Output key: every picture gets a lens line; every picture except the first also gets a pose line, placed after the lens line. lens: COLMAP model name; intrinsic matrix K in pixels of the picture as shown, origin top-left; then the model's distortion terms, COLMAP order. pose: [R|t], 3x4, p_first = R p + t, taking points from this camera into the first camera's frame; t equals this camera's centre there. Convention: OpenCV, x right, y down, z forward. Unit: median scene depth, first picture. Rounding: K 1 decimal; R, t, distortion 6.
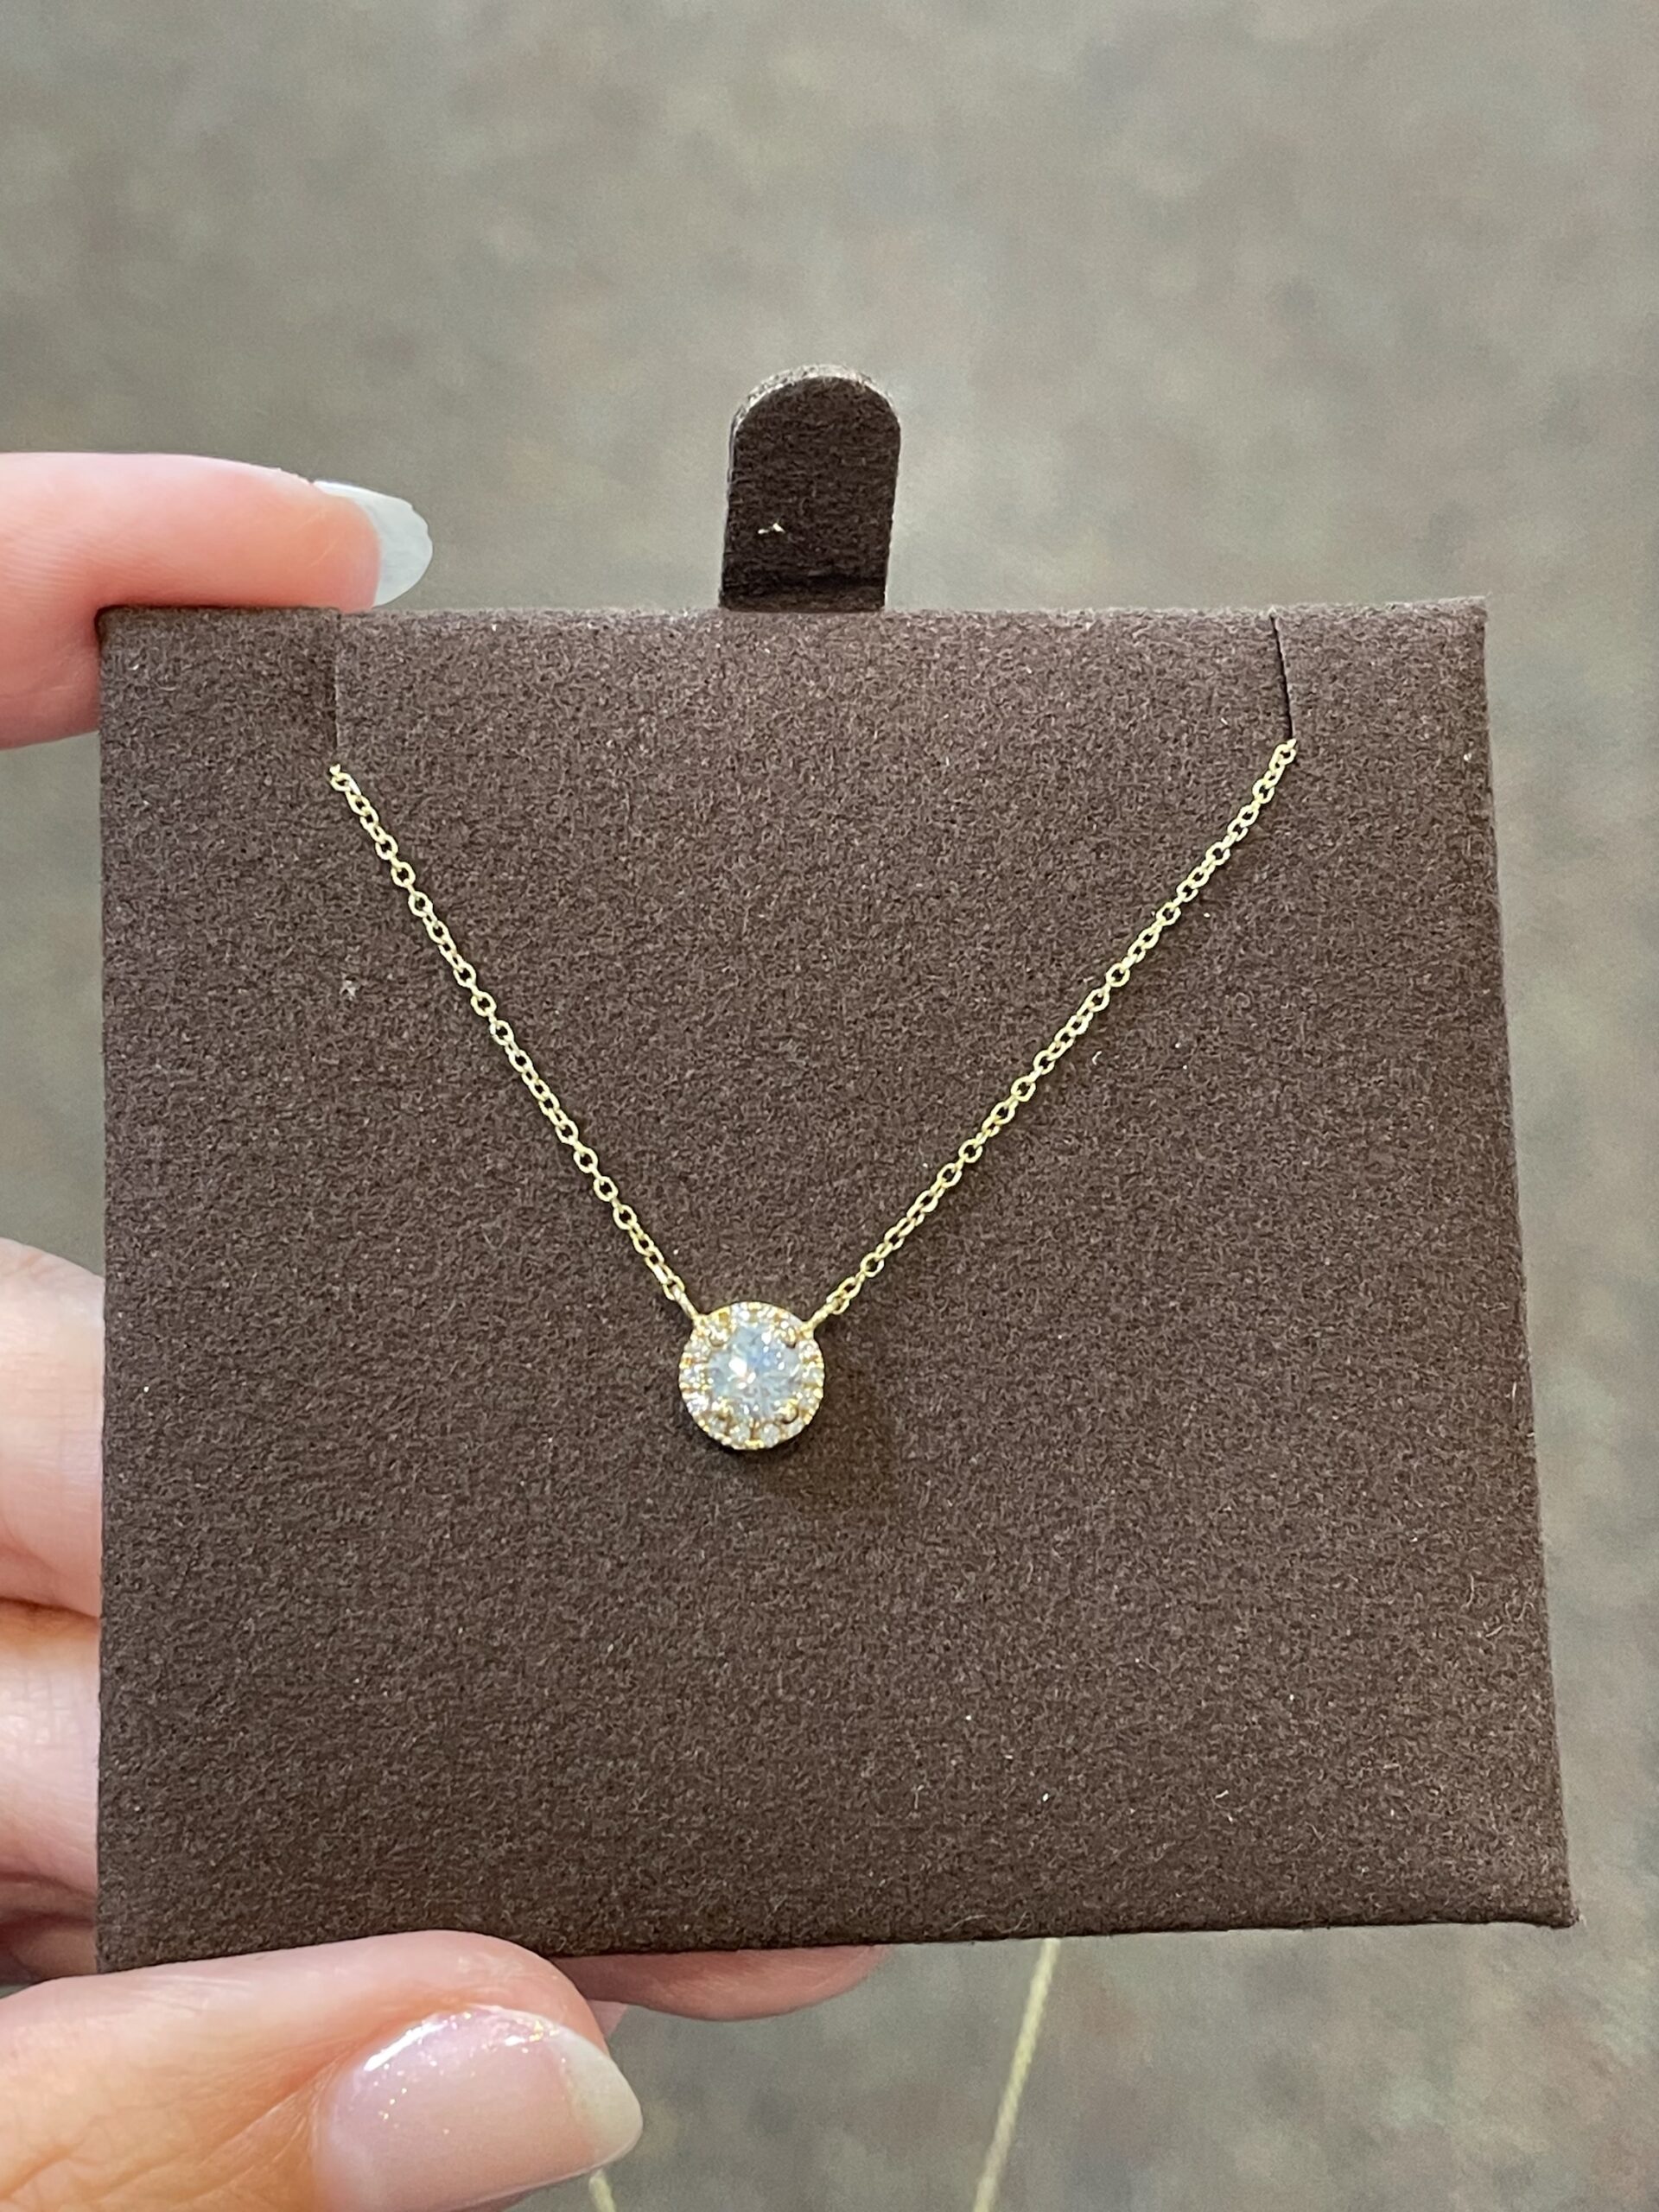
lens RADIAL K [[3321.6, 0, 830.5], [0, 3321.6, 1112.2], [0, 0, 1]] dist [0.039995, 0.000000]
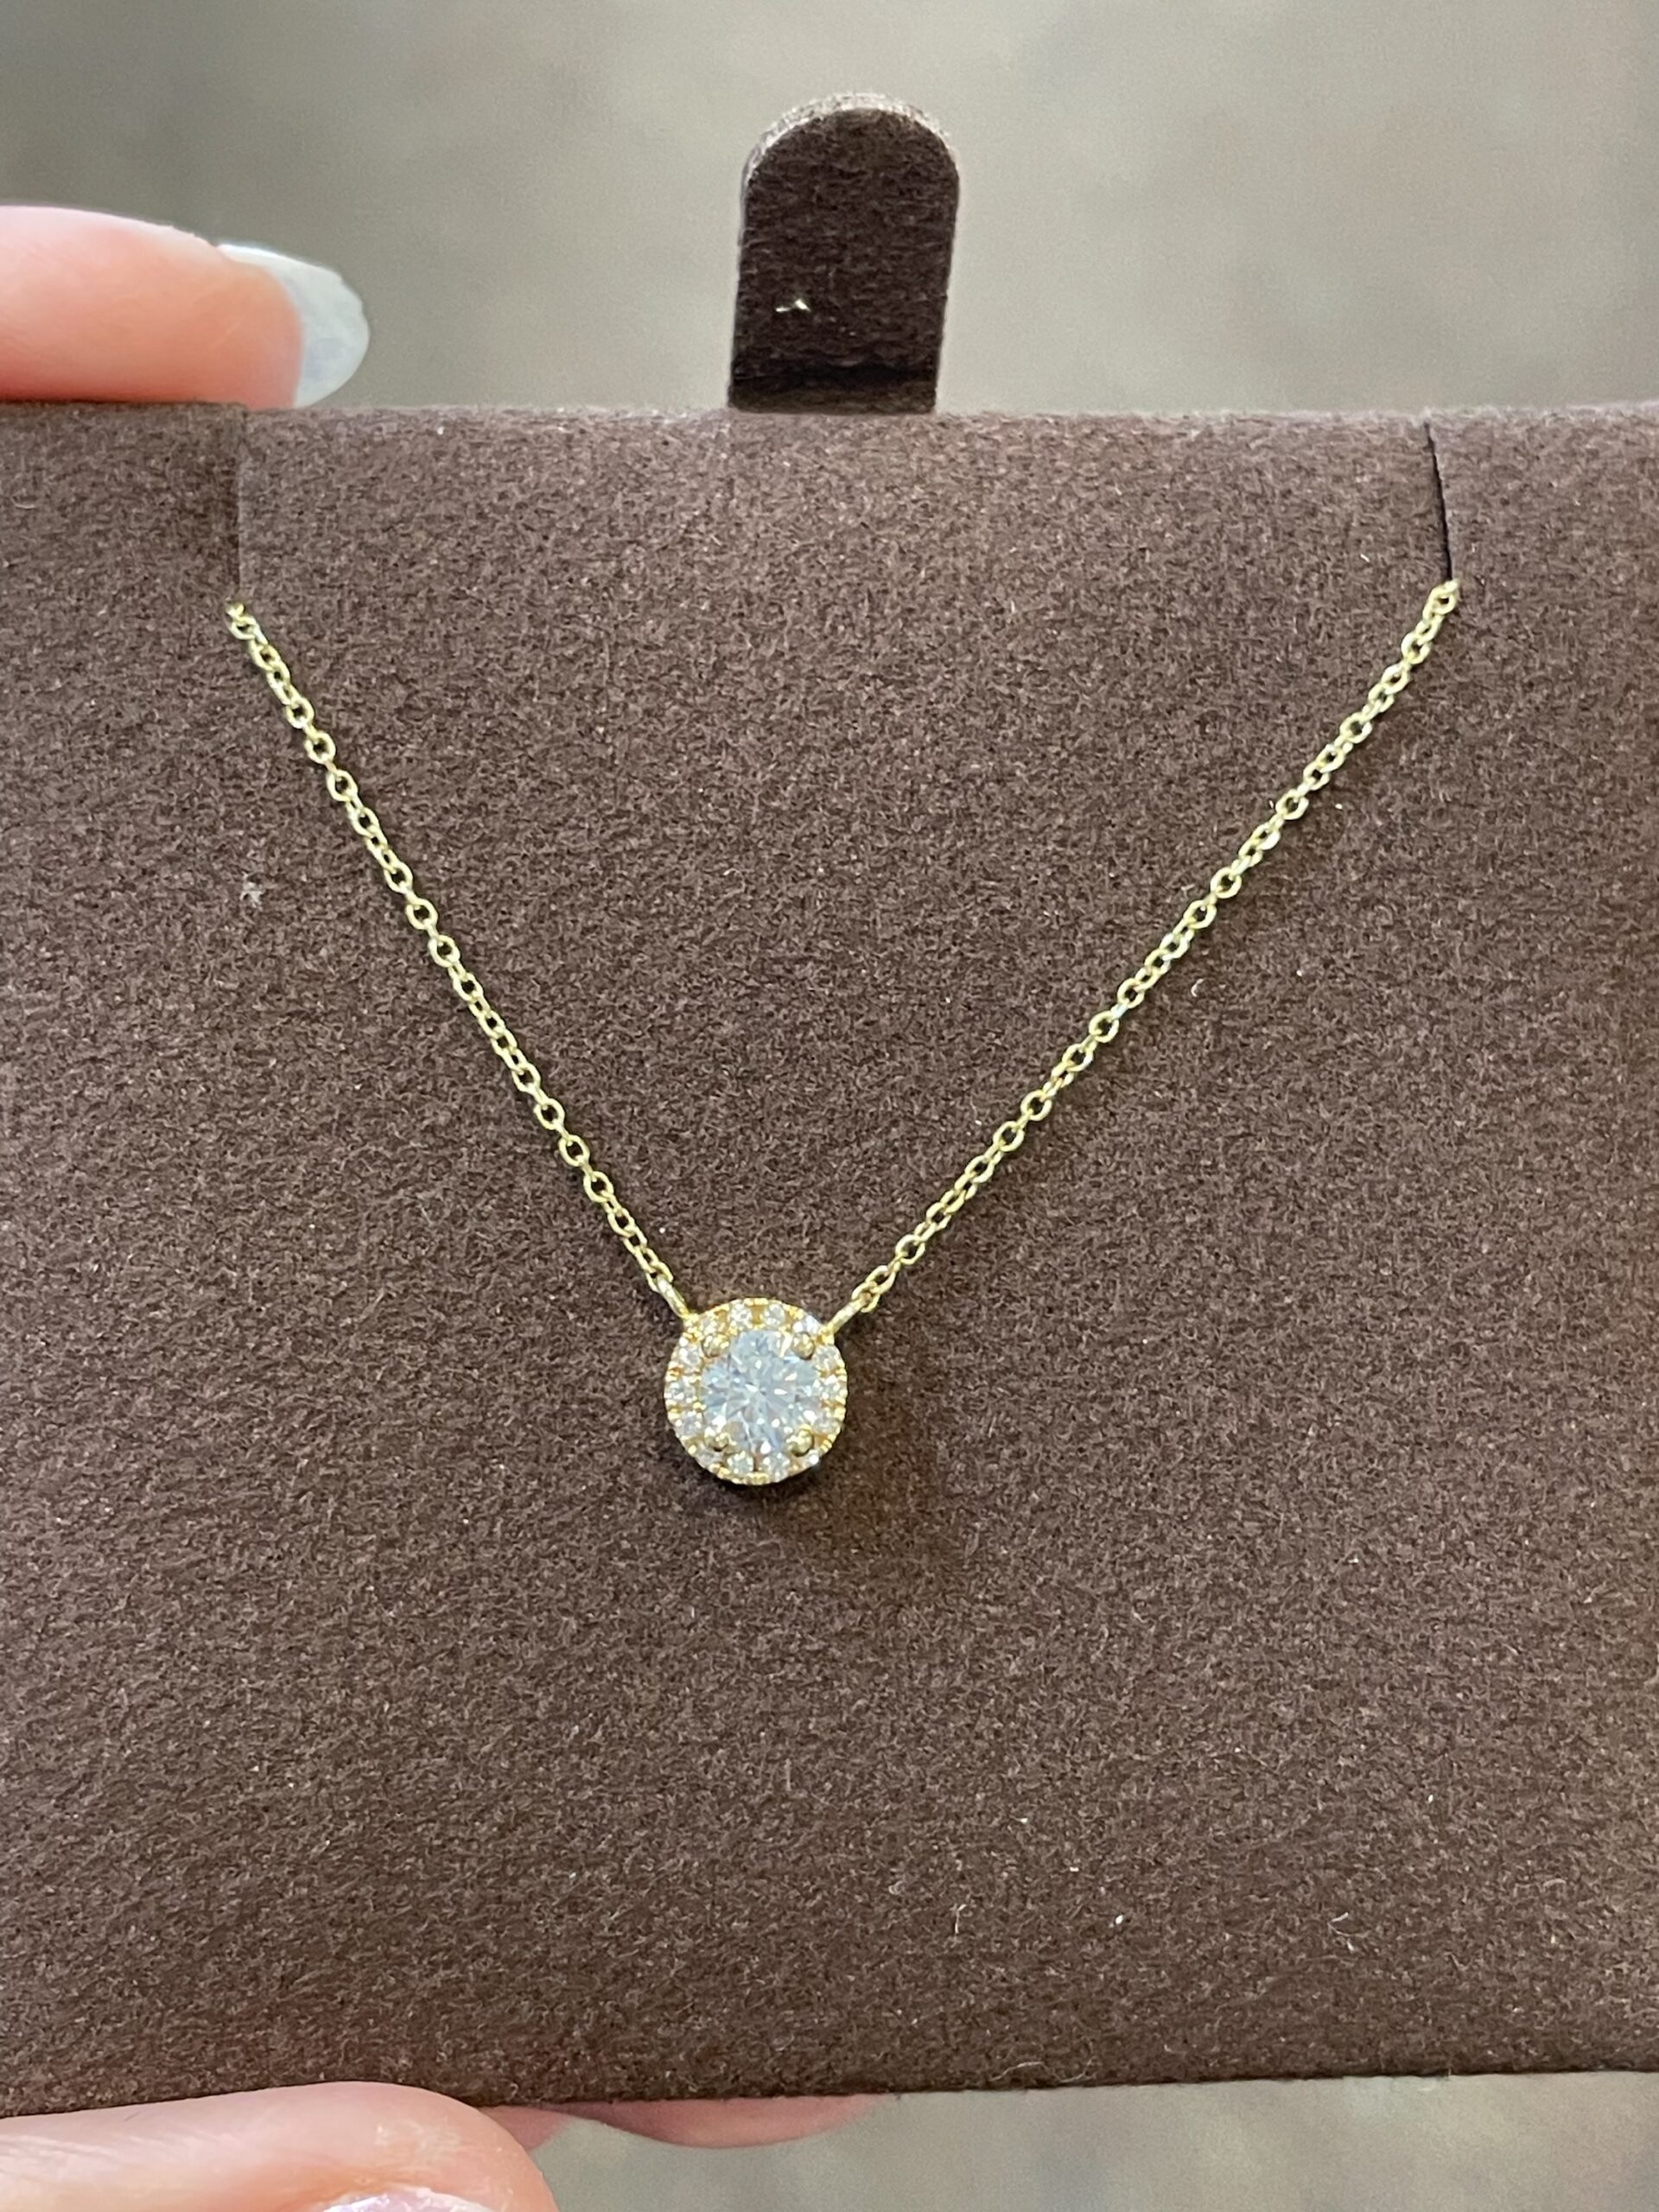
lens RADIAL K [[3321.6, 0, 827.4], [0, 3321.6, 1097.2], [0, 0, 1]] dist [0.039995, 0.000000]
pose [[0.999801, 0.011300, -0.016455, 0.005461], [-0.010285, 0.998113, 0.060534, -0.037833], [0.017108, -0.060353, 0.998030, 0.210617]]
